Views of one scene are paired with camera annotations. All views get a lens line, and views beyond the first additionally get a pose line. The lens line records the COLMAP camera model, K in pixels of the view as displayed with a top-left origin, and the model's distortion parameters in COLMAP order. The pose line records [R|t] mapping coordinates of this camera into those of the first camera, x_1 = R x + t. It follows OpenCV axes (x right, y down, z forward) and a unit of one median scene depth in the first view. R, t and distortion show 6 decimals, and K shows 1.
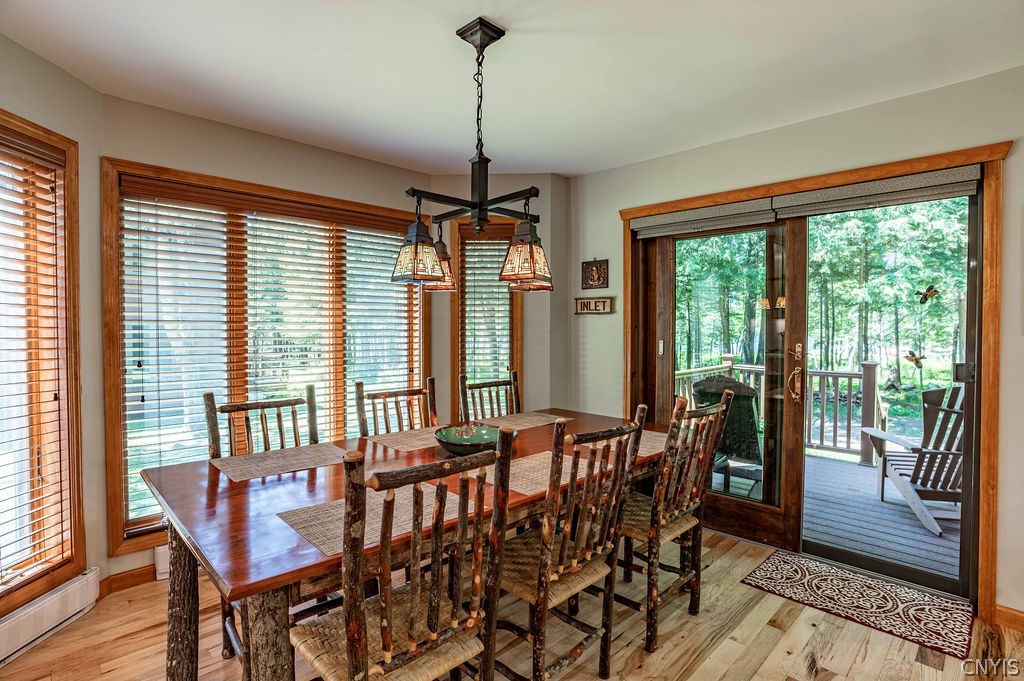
lens RADIAL K [[498.0, 0, 508.9], [0, 498.0, 335.0], [0, 0, 1]] dist [0.001628, 0.000915]
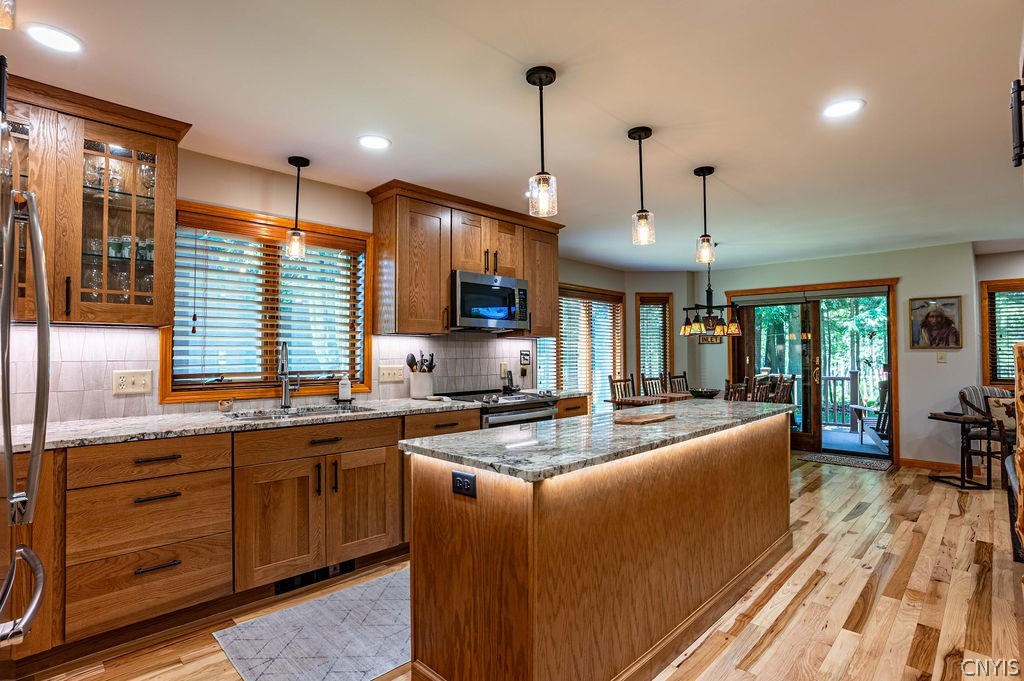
lens RADIAL K [[498.0, 0, 515.8], [0, 498.0, 341.4], [0, 0, 1]] dist [0.001628, 0.000915]
pose [[0.999851, -0.006471, 0.015982, -0.608055], [0.007077, 0.999247, -0.038147, 0.017722], [-0.015723, 0.038255, 0.999144, -0.912888]]
